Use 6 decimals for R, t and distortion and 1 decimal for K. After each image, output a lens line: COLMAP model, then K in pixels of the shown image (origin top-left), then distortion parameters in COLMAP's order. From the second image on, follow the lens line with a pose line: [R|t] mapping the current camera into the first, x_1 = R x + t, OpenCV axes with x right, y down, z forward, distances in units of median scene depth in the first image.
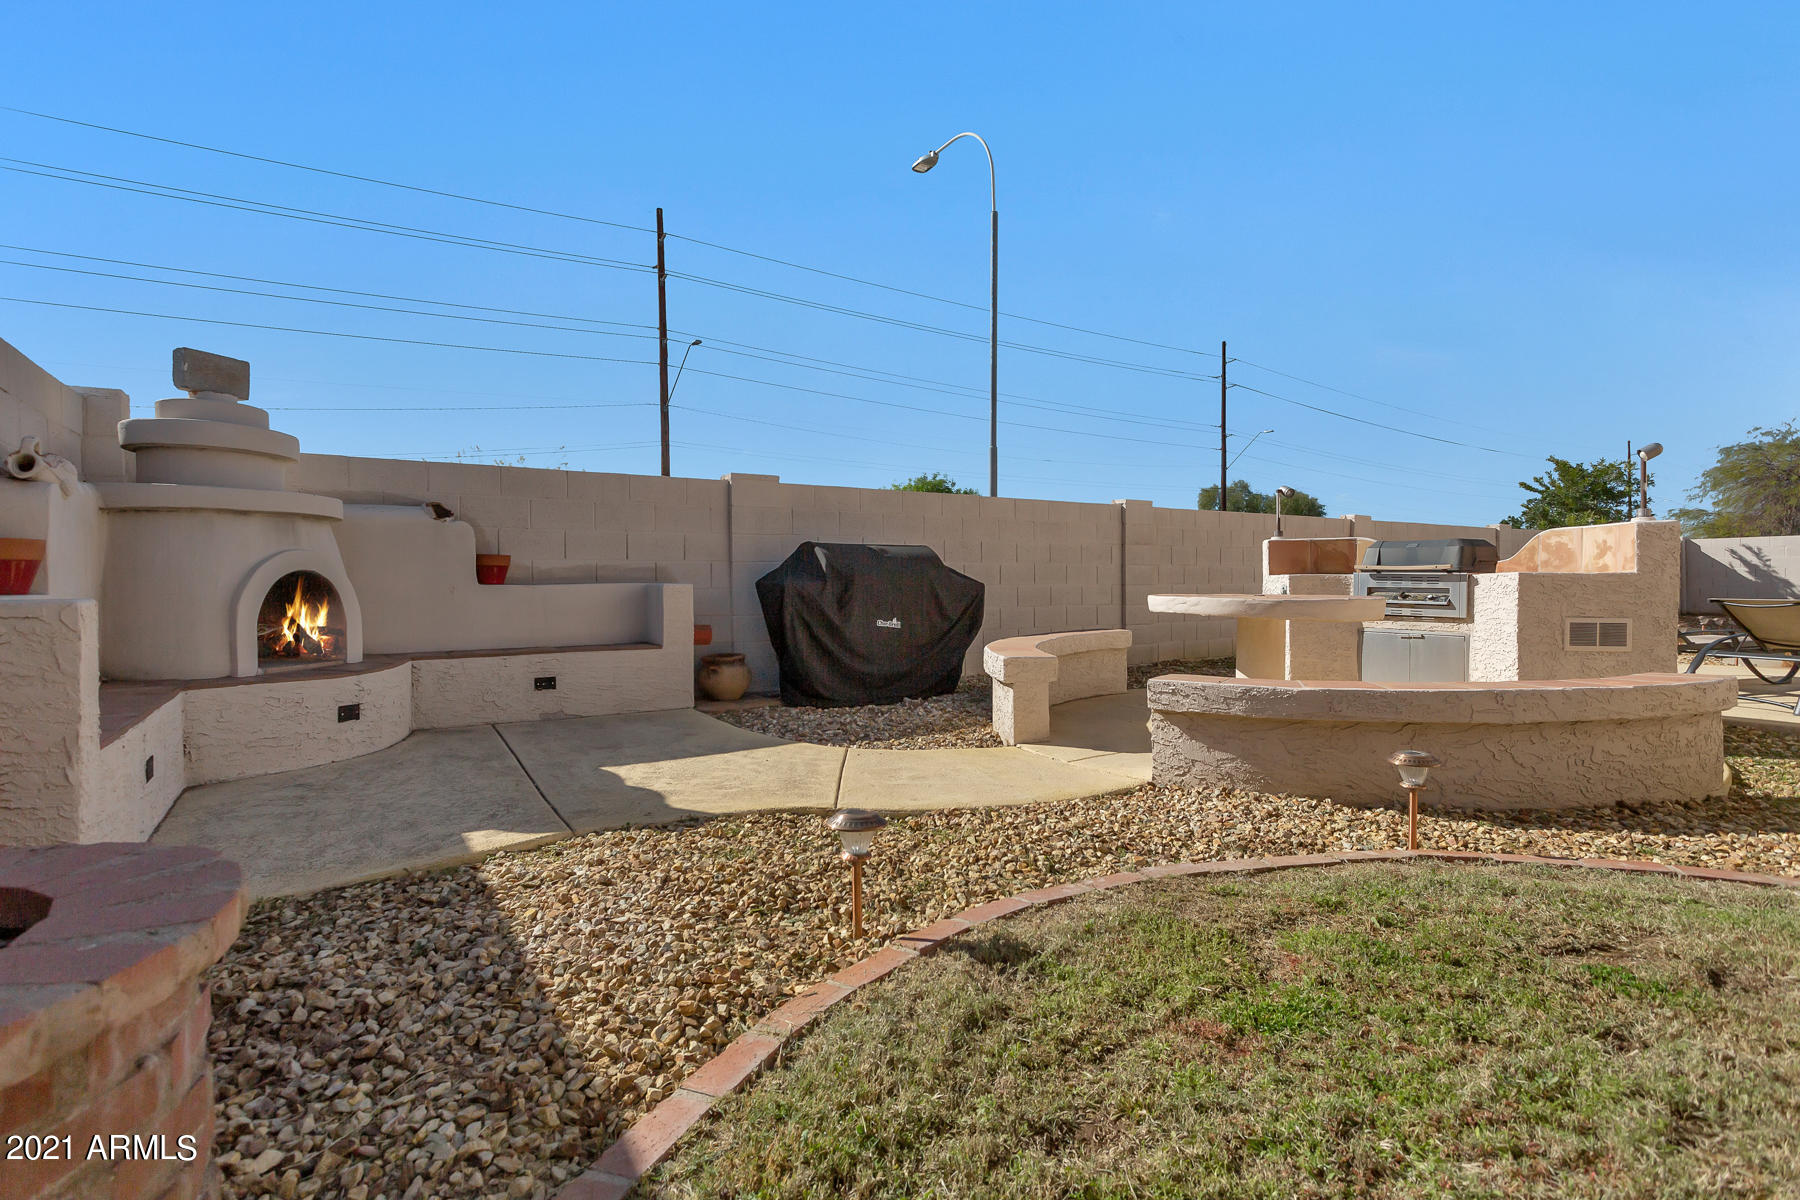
lens RADIAL K [[866.7, 0, 901.5], [0, 866.7, 577.0], [0, 0, 1]] dist [0.001606, 0.000342]
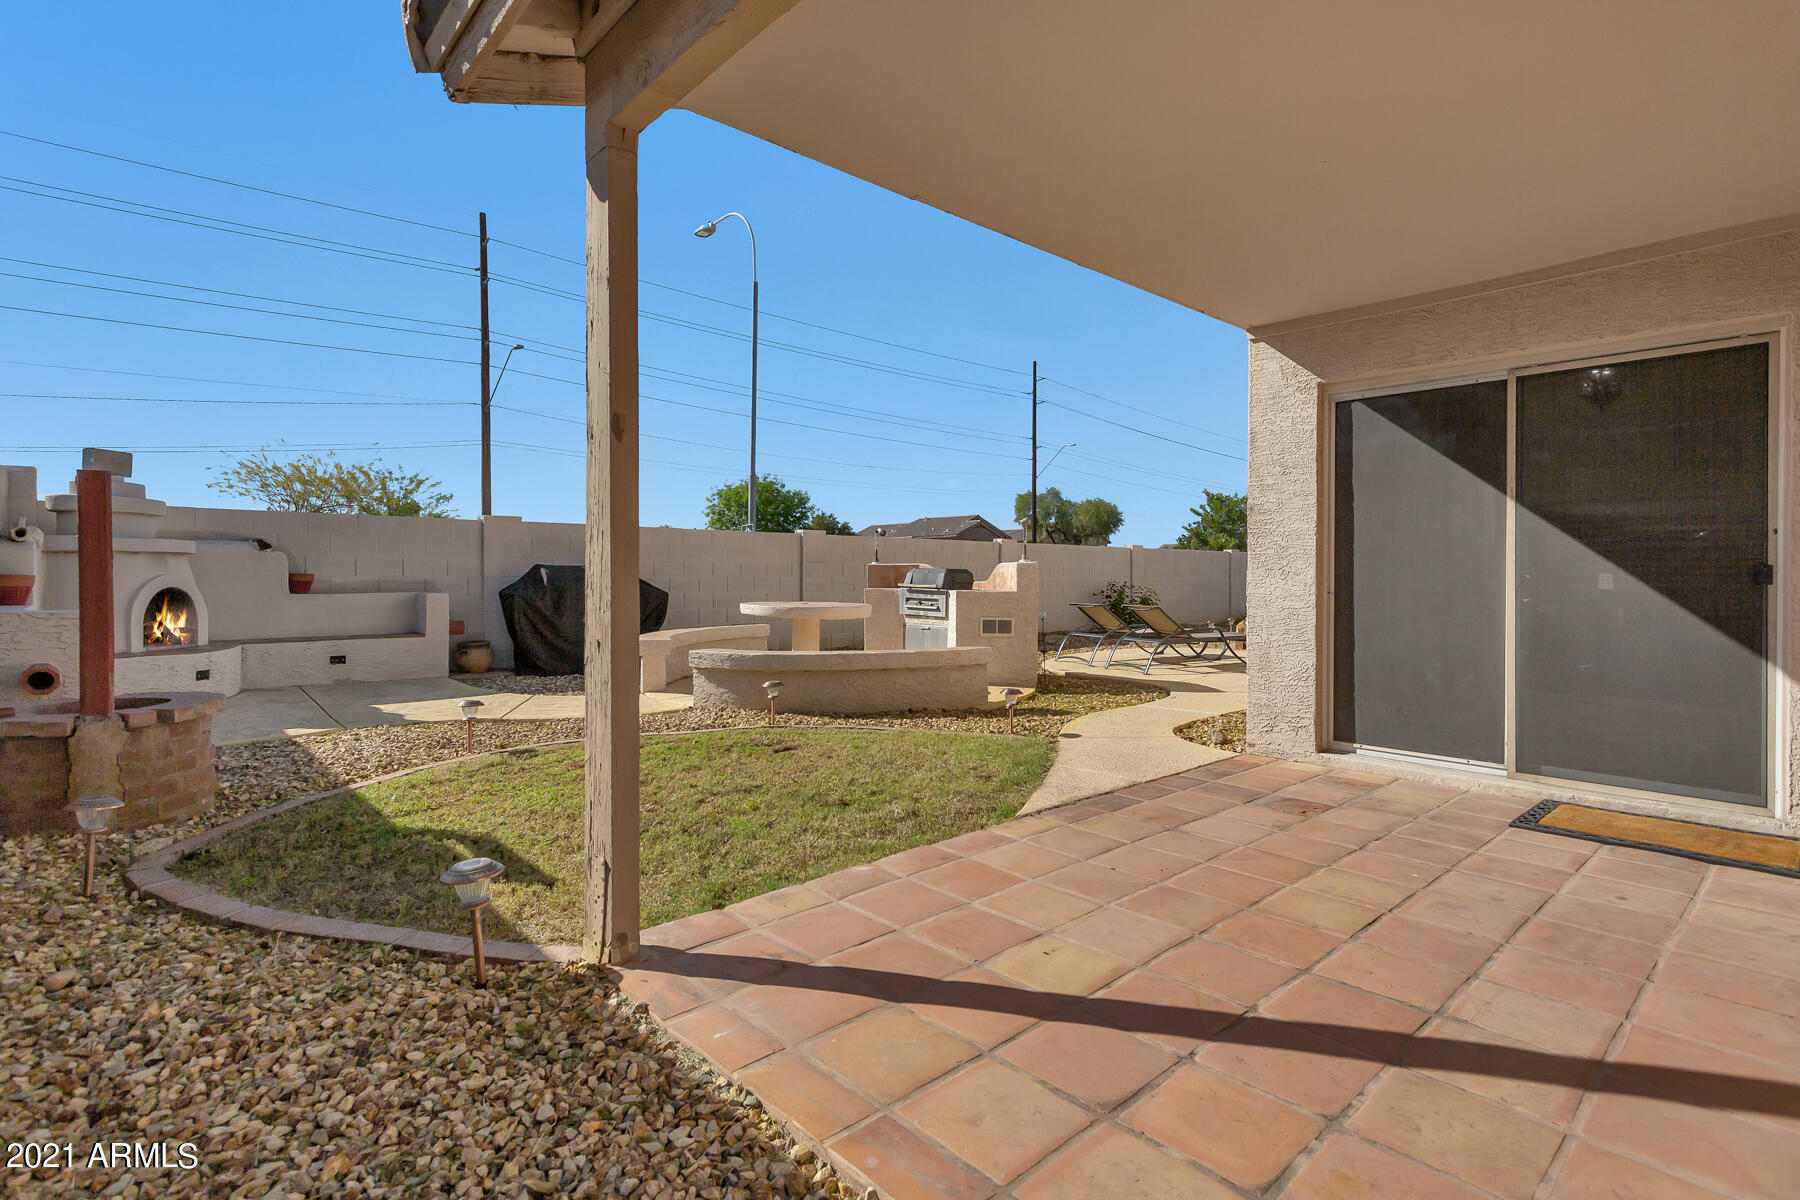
lens RADIAL K [[881.5, 0, 905.4], [0, 881.5, 565.4], [0, 0, 1]] dist [0.002900, 0.000512]
pose [[0.986829, 0.010766, 0.161410, 0.298968], [-0.009739, 0.999927, -0.007153, -0.038181], [-0.161476, 0.005487, 0.986861, -0.644153]]
